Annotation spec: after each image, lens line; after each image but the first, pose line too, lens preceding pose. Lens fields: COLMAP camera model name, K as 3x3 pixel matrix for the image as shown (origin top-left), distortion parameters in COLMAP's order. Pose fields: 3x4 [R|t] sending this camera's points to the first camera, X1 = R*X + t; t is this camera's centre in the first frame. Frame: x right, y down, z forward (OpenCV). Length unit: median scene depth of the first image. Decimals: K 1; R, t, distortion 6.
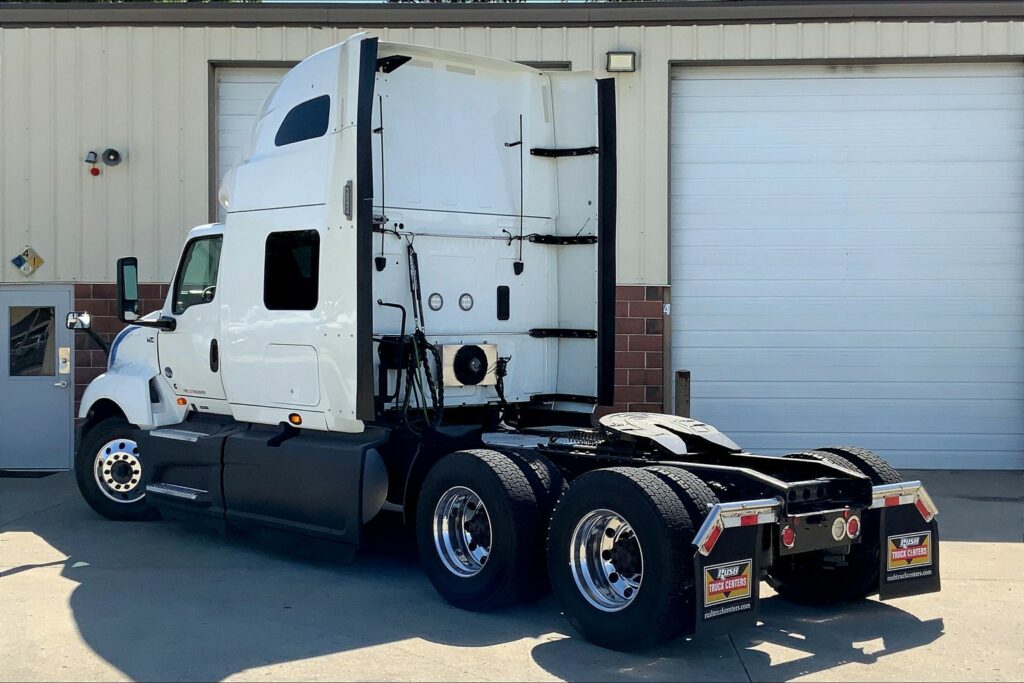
lens RADIAL K [[1432.5, 0, 513.6], [0, 1432.5, 336.2], [0, 0, 1]] dist [0.055533, 0.000000]
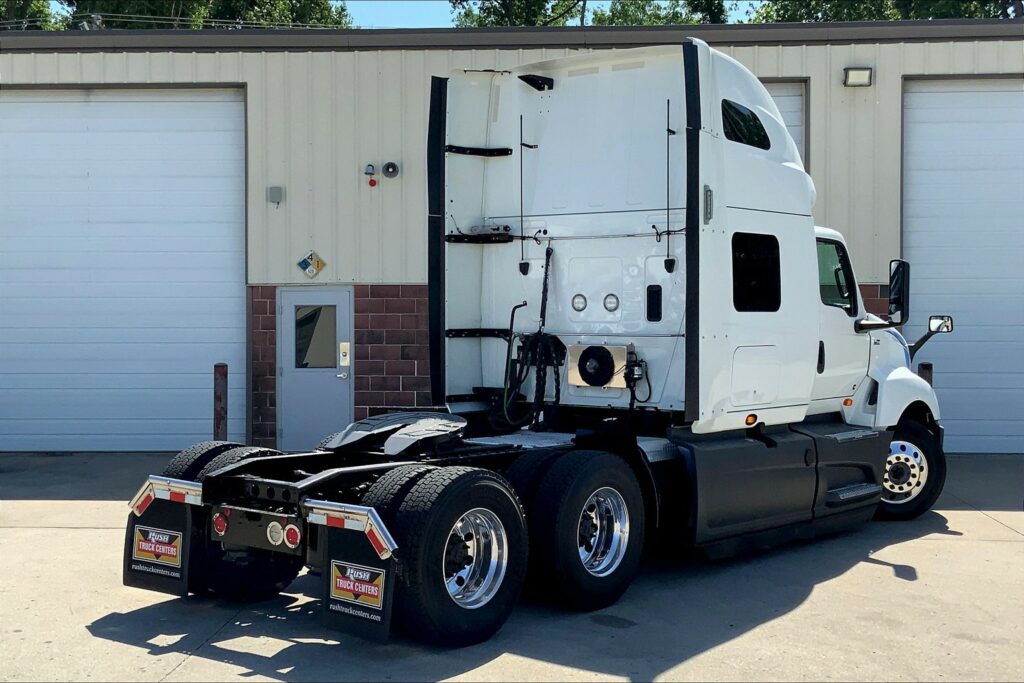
lens RADIAL K [[1432.5, 0, 510.4], [0, 1432.5, 345.5], [0, 0, 1]] dist [0.055533, 0.000000]
pose [[0.146467, 0.022216, -0.988966, 0.977993], [-0.023933, 0.999535, 0.018909, -0.011642], [0.988926, 0.020900, 0.146931, 0.823726]]
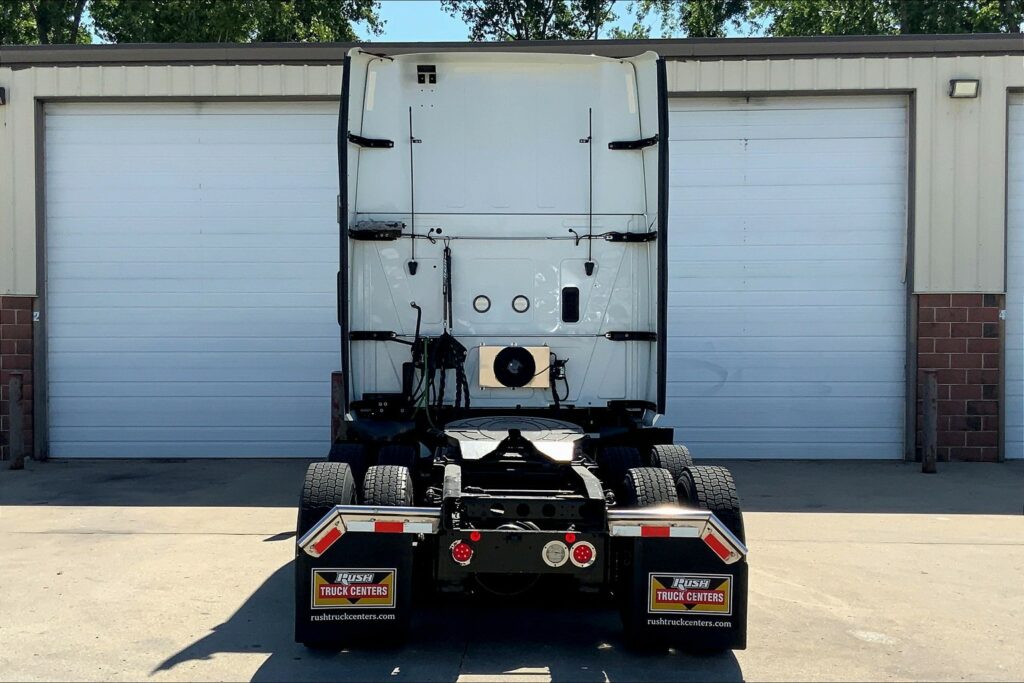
lens RADIAL K [[1371.0, 0, 488.2], [0, 1371.0, 376.5], [0, 0, 1]] dist [0.069864, 0.000000]
pose [[0.746545, 0.025744, -0.664837, 0.610840], [-0.015333, 0.999651, 0.021491, 0.006995], [0.665158, -0.005850, 0.746680, 0.282695]]
